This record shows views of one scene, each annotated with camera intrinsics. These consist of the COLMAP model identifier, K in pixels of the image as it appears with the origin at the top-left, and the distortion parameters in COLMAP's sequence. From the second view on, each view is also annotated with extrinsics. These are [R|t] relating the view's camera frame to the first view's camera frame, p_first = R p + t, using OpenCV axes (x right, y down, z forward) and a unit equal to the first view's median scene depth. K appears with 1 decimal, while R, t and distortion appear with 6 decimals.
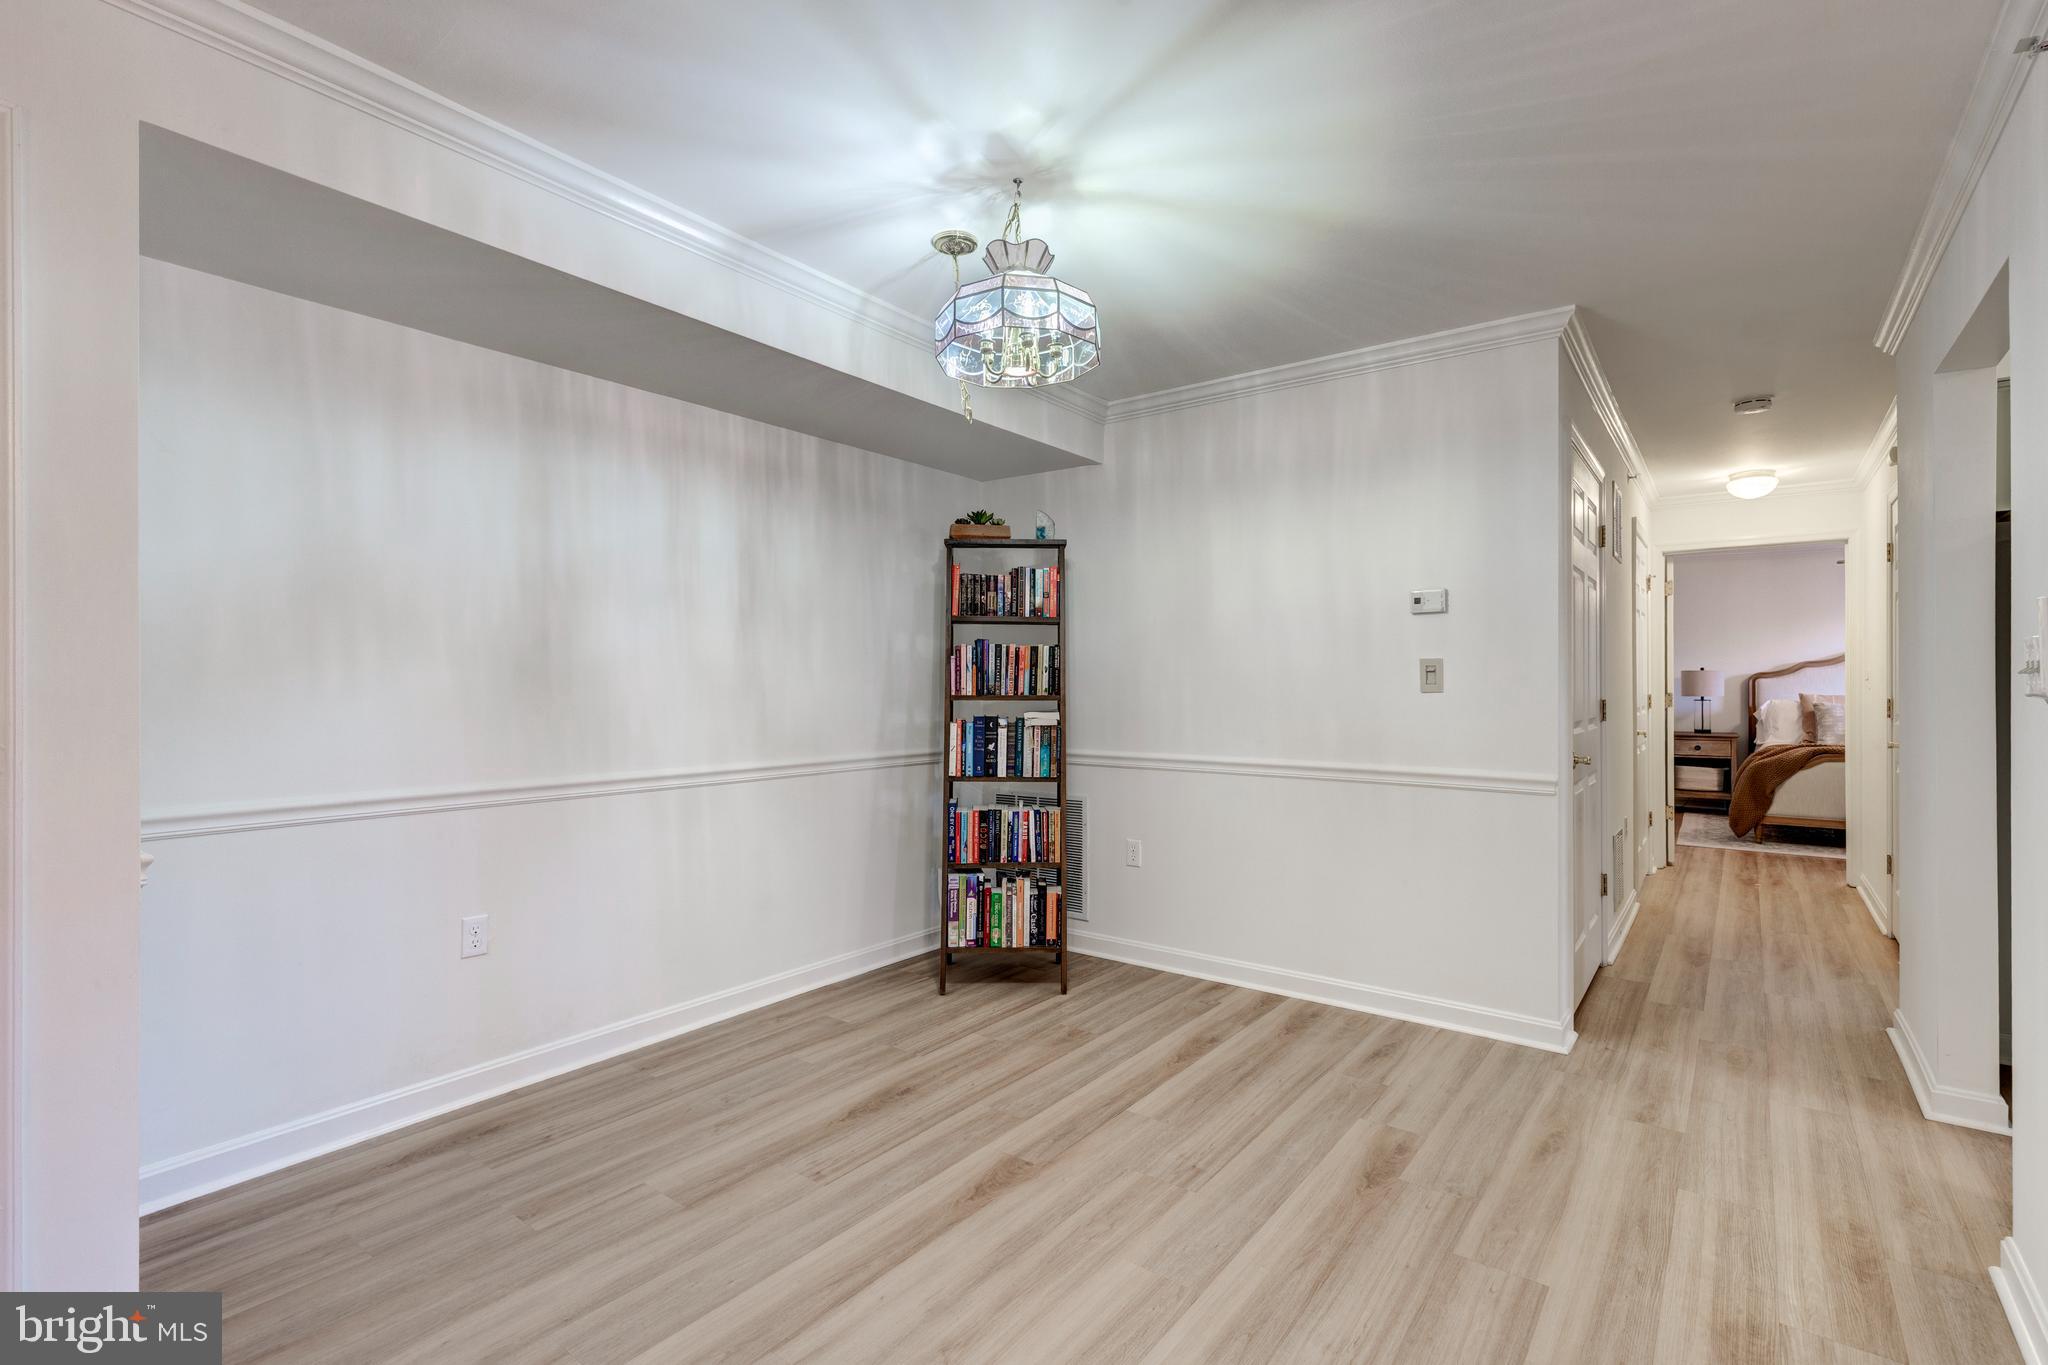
lens RADIAL K [[940.7, 0, 1025.5], [0, 940.7, 685.0], [0, 0, 1]] dist [0.001219, 0.000093]
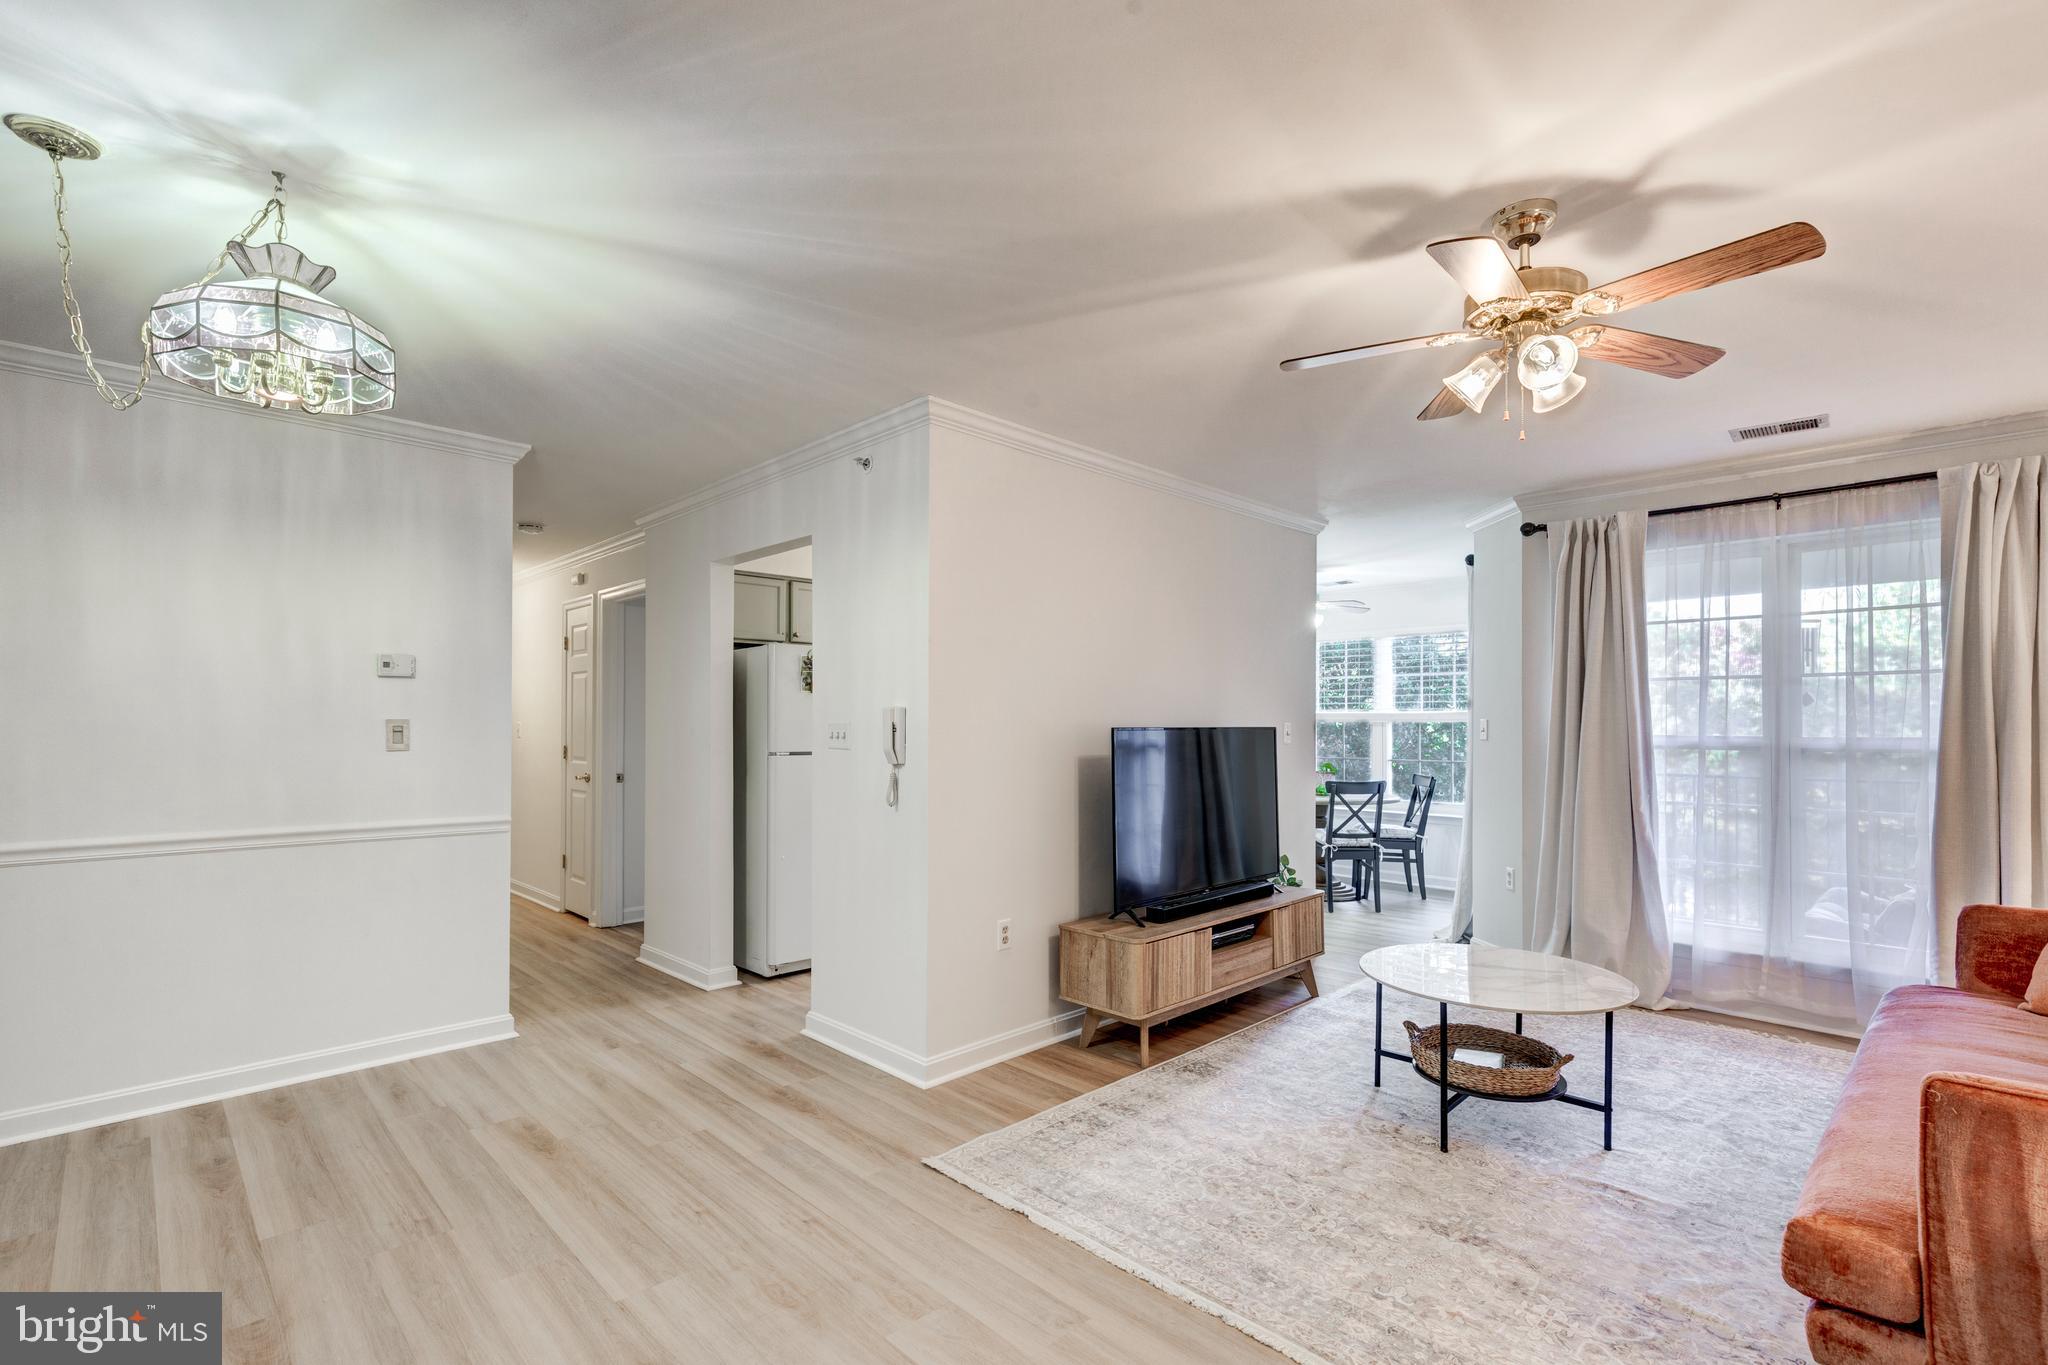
lens RADIAL K [[940.7, 0, 1023.2], [0, 940.7, 718.4], [0, 0, 1]] dist [0.001219, 0.000093]
pose [[0.148761, 0.007303, 0.988846, -0.556360], [0.002167, 0.999968, -0.007711, -0.020194], [-0.988871, 0.003290, 0.148740, 0.143914]]
